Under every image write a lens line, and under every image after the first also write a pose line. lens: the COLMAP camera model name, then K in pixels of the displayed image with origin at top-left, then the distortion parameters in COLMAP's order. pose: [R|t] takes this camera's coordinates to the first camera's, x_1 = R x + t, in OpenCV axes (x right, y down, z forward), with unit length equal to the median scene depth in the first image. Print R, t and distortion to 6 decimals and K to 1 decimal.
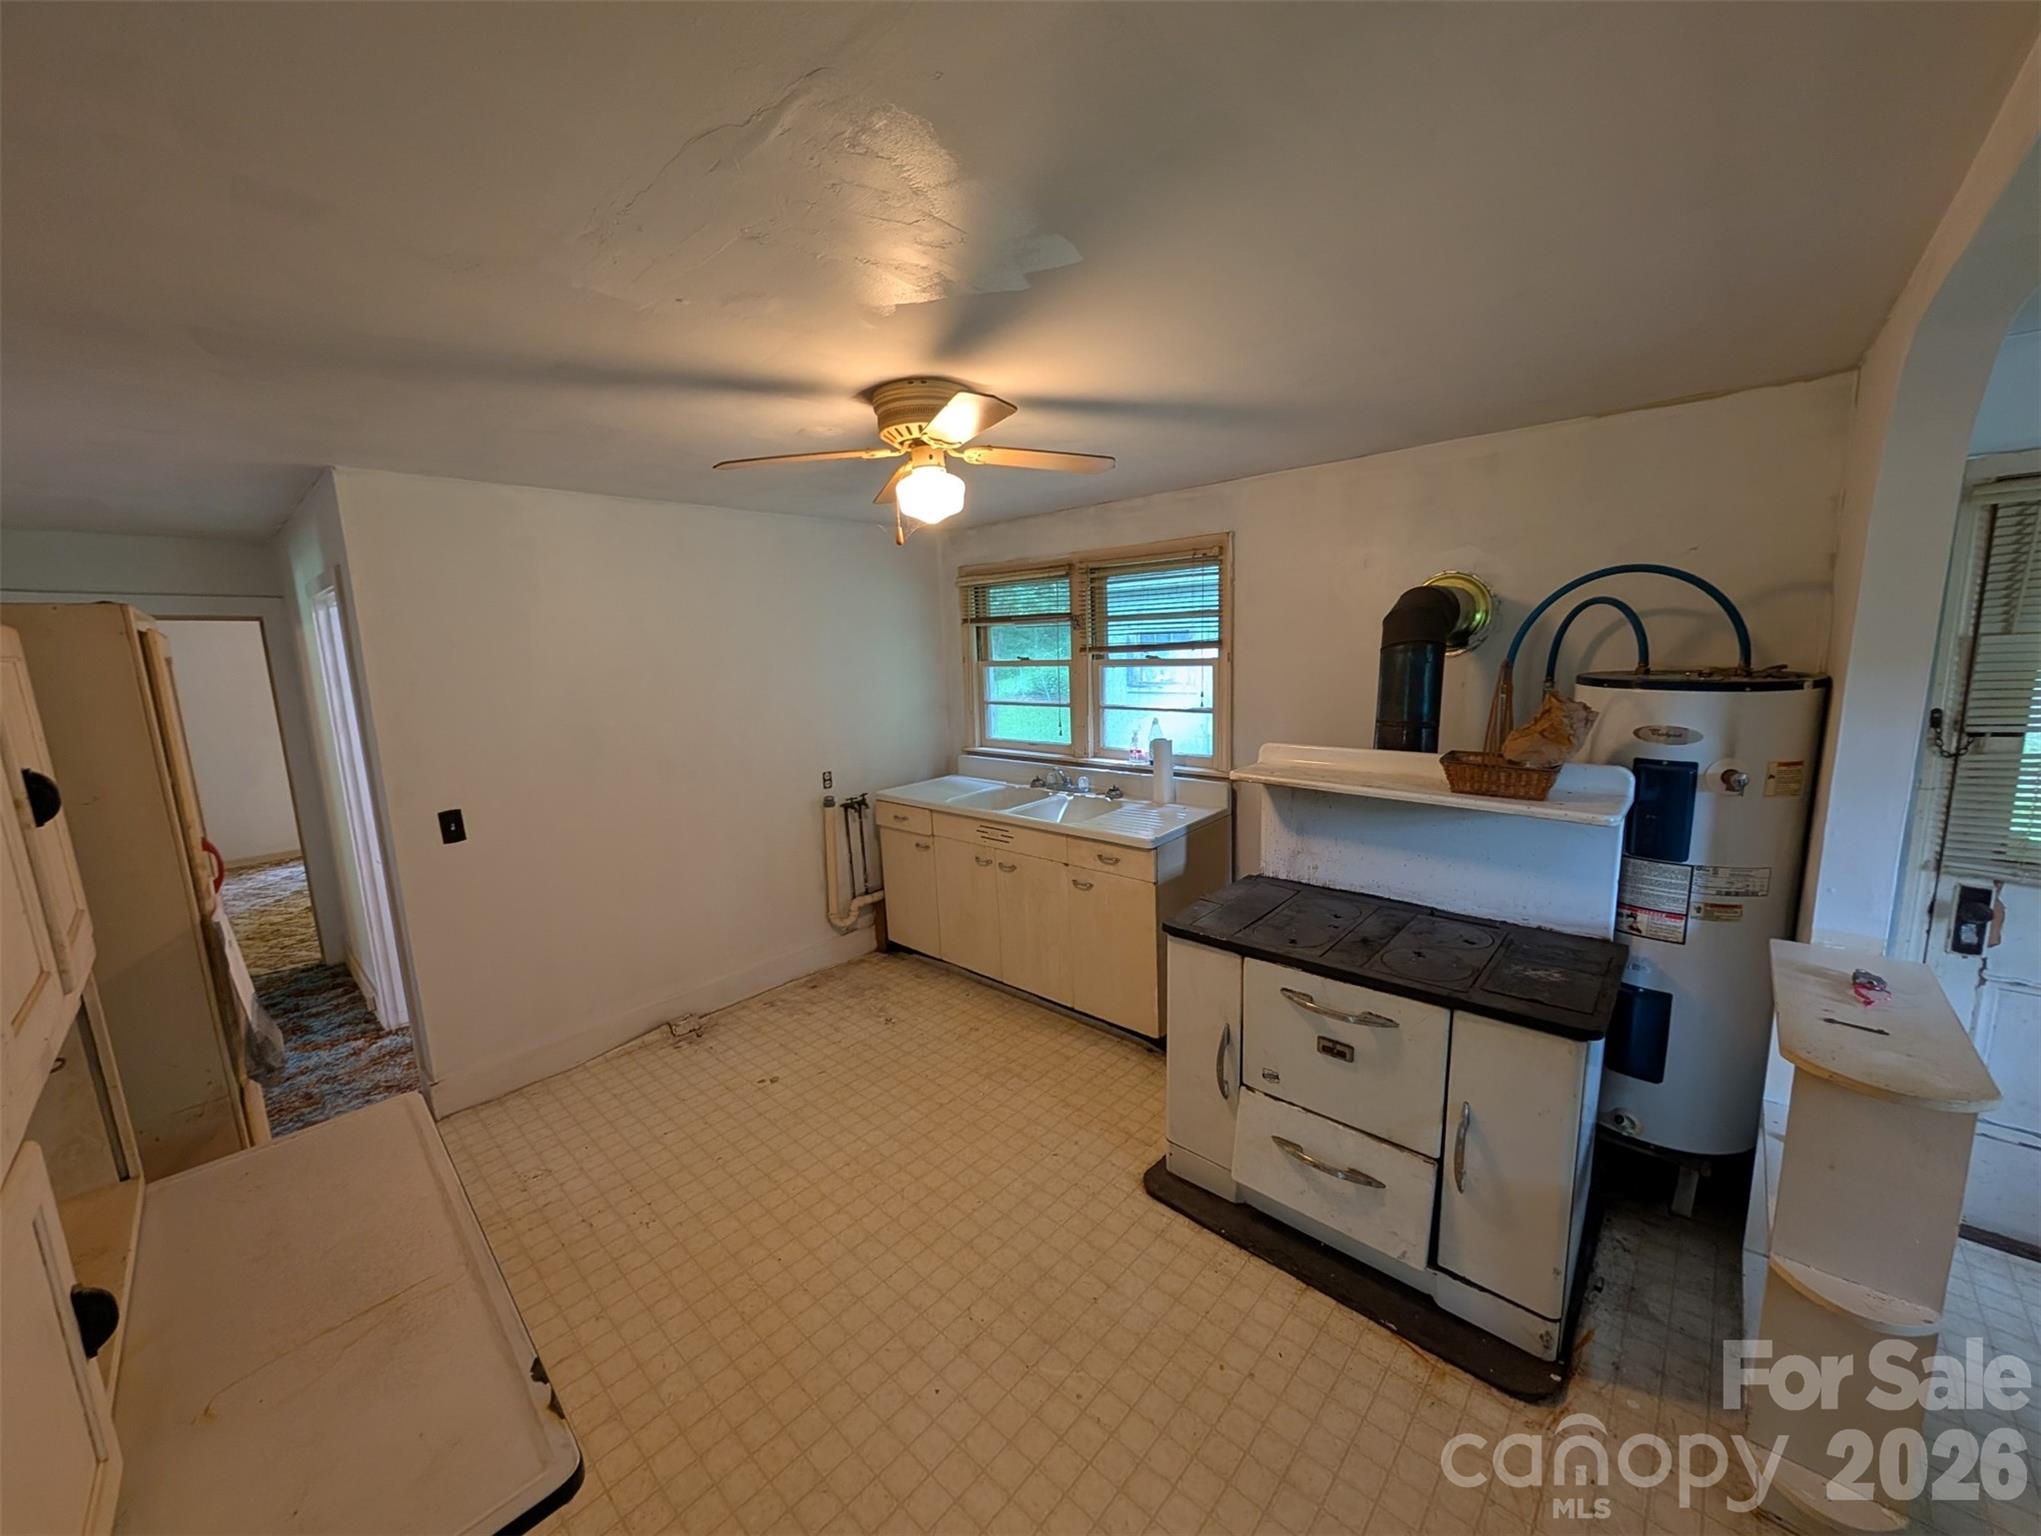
lens RADIAL K [[771.2, 0, 1015.5], [0, 771.2, 768.5], [0, 0, 1]] dist [-0.001650, -0.000273]
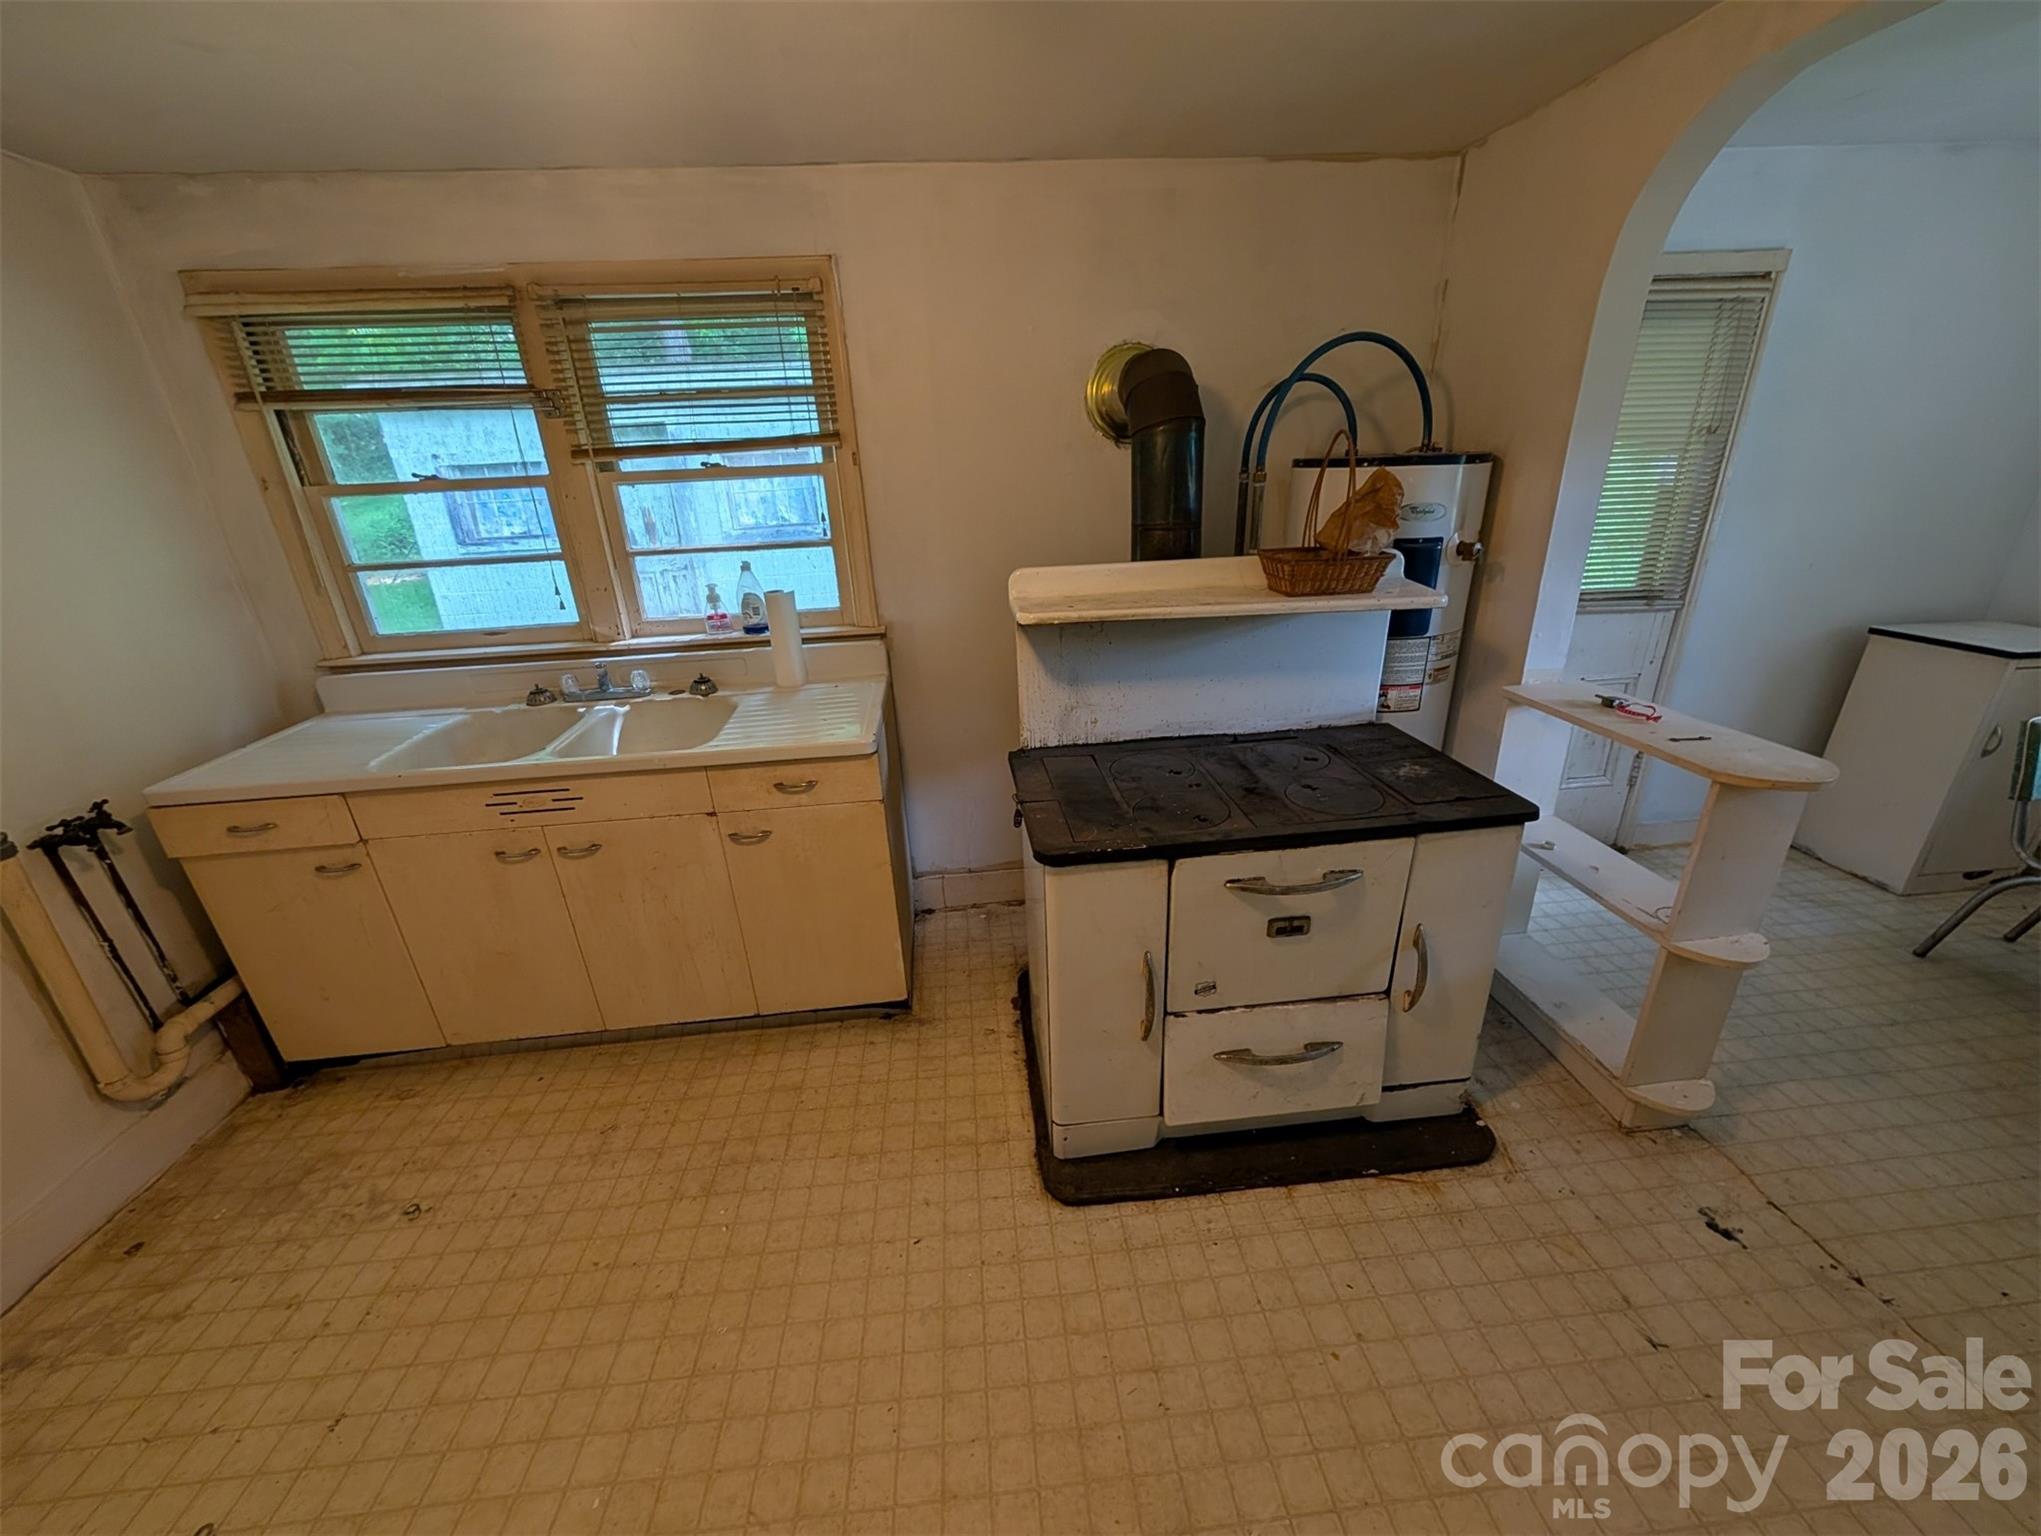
lens RADIAL K [[771.2, 0, 1022.4], [0, 771.2, 769.1], [0, 0, 1]] dist [-0.001650, -0.000273]
pose [[0.663843, -0.270146, 0.697376, -0.174987], [0.139665, 0.960857, 0.239263, -0.019812], [-0.734715, -0.061435, 0.675588, 0.383243]]
